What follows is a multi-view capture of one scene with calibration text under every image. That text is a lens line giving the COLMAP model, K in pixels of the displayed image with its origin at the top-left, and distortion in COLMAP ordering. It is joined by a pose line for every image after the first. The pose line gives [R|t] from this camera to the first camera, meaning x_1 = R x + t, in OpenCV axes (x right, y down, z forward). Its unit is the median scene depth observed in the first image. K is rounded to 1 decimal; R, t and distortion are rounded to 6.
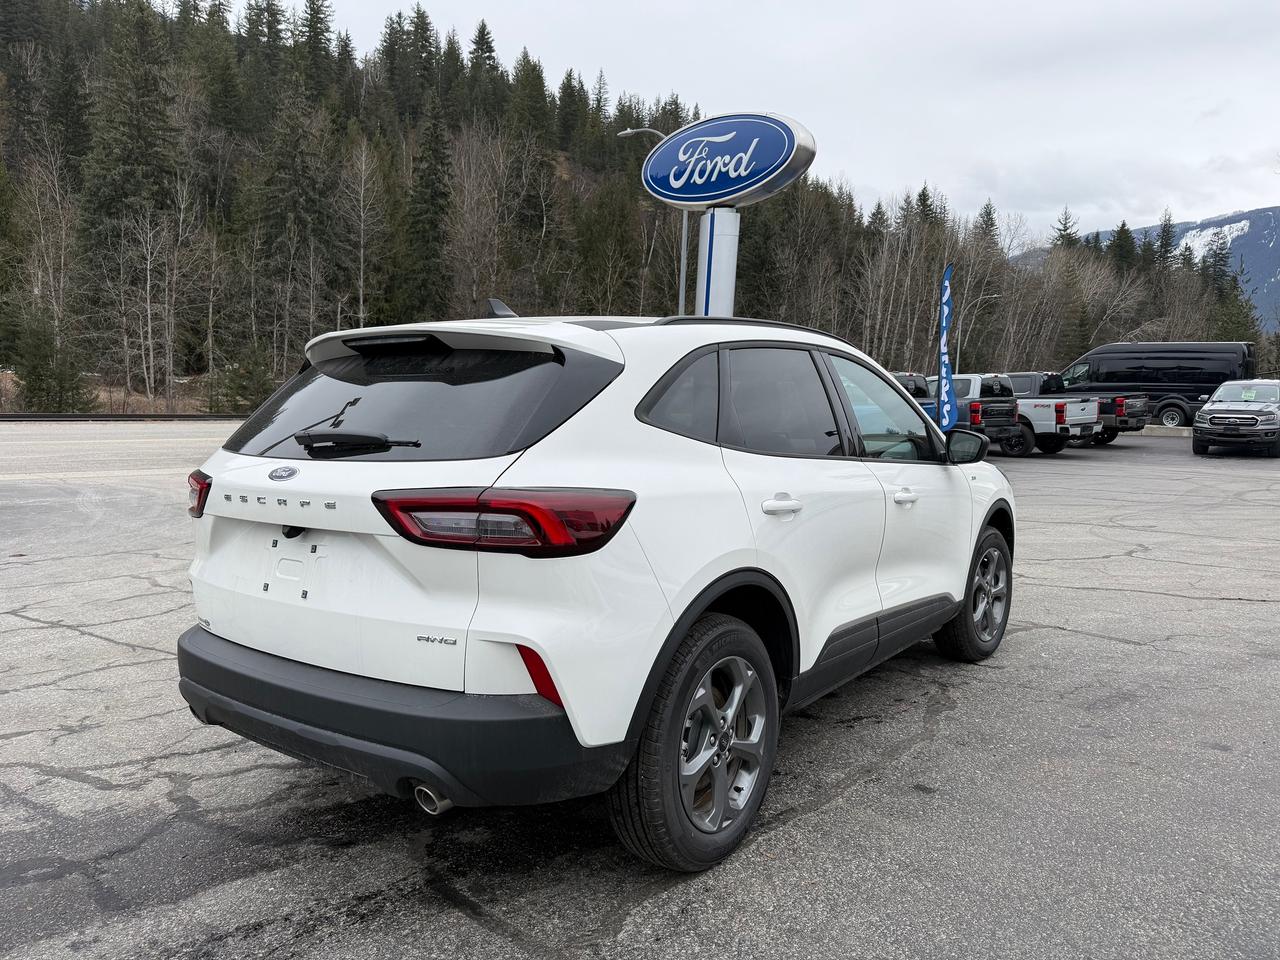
lens RADIAL K [[904.5, 0, 636.5], [0, 904.5, 502.6], [0, 0, 1]] dist [0.033937, -0.064404]
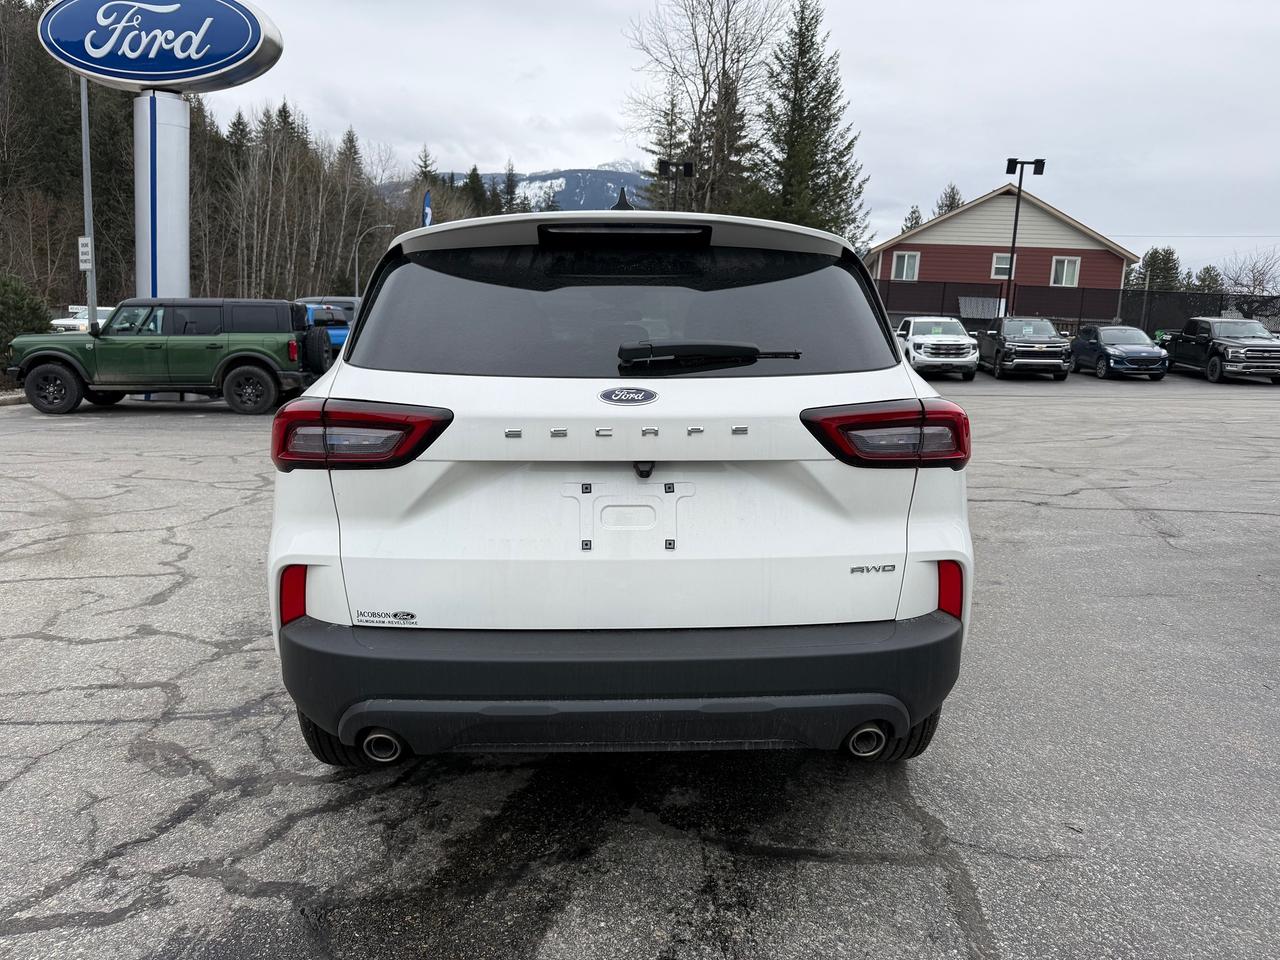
lens RADIAL K [[913.5, 0, 640.0], [0, 913.5, 480.0], [0, 0, 1]] dist [0.022929, -0.036093]
pose [[0.778891, -0.085356, 0.621324, -0.125998], [0.053724, 0.996134, 0.069499, -0.001951], [-0.624854, -0.020752, 0.780466, 0.054894]]
